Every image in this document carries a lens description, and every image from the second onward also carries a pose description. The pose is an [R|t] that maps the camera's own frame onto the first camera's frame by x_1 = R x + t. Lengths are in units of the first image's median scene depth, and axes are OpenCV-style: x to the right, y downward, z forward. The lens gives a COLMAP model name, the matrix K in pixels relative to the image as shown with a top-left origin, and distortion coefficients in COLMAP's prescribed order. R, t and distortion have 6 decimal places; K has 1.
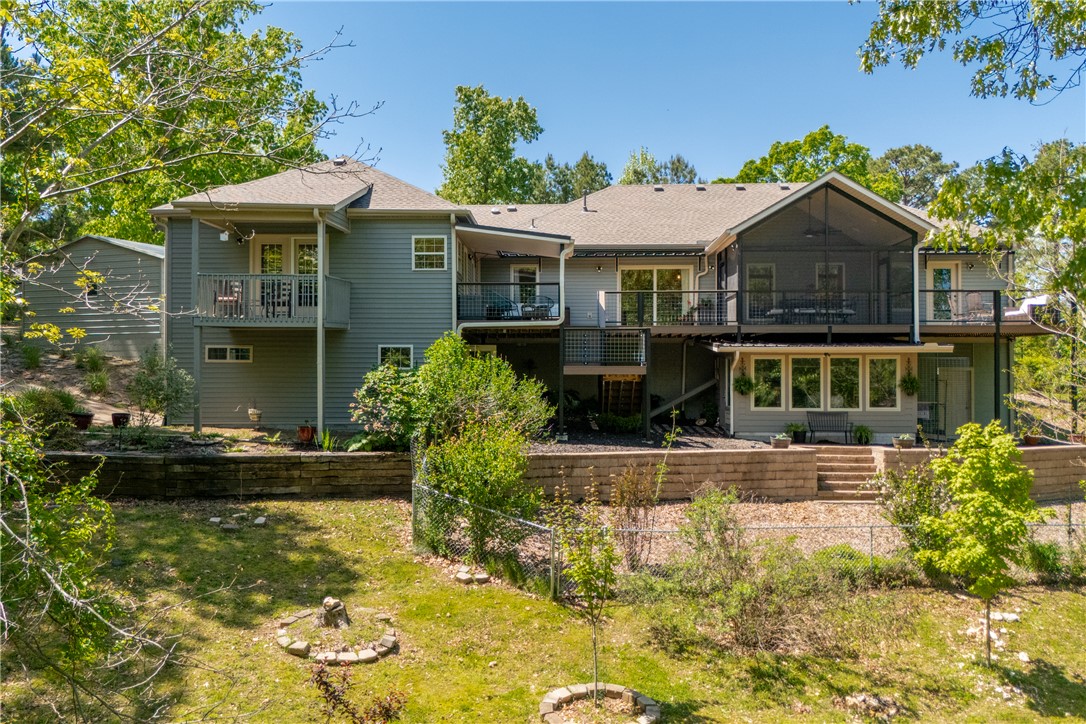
lens RADIAL K [[791.6, 0, 543.0], [0, 791.6, 362.0], [0, 0, 1]] dist [0.089247, -0.174195]
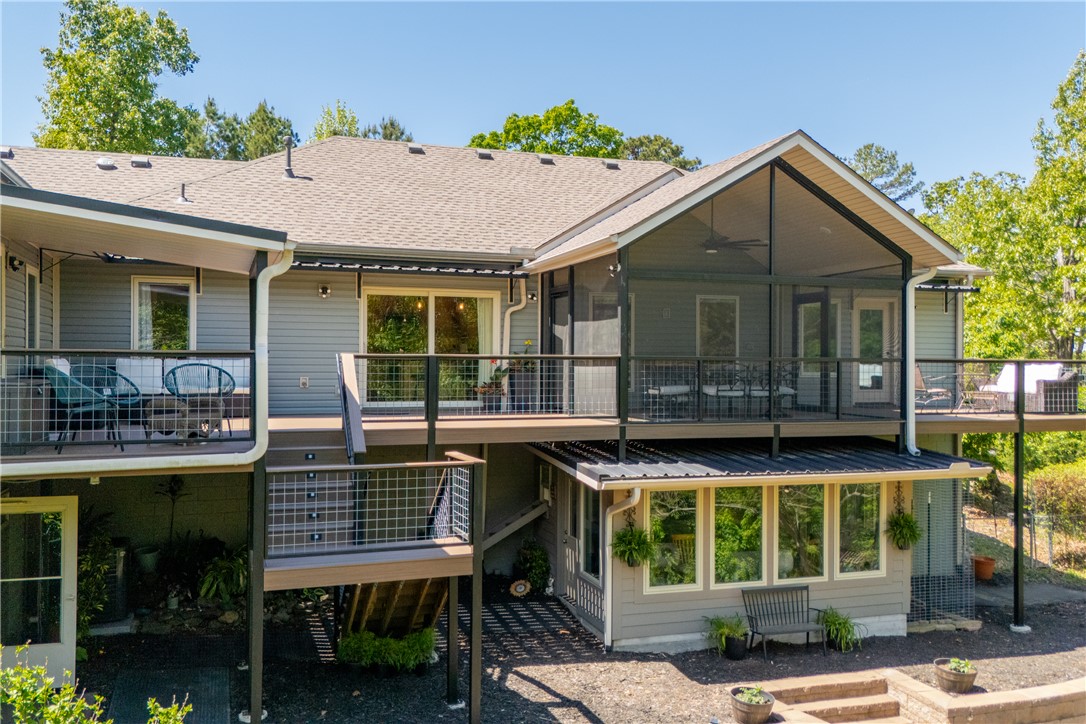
lens RADIAL K [[946.1, 0, 543.0], [0, 946.1, 362.0], [0, 0, 1]] dist [0.092652, -0.117090]
pose [[0.940703, 0.007958, 0.339137, -0.002940], [-0.004454, 0.999928, -0.011109, -0.053623], [-0.339201, 0.008939, 0.940671, 0.307300]]
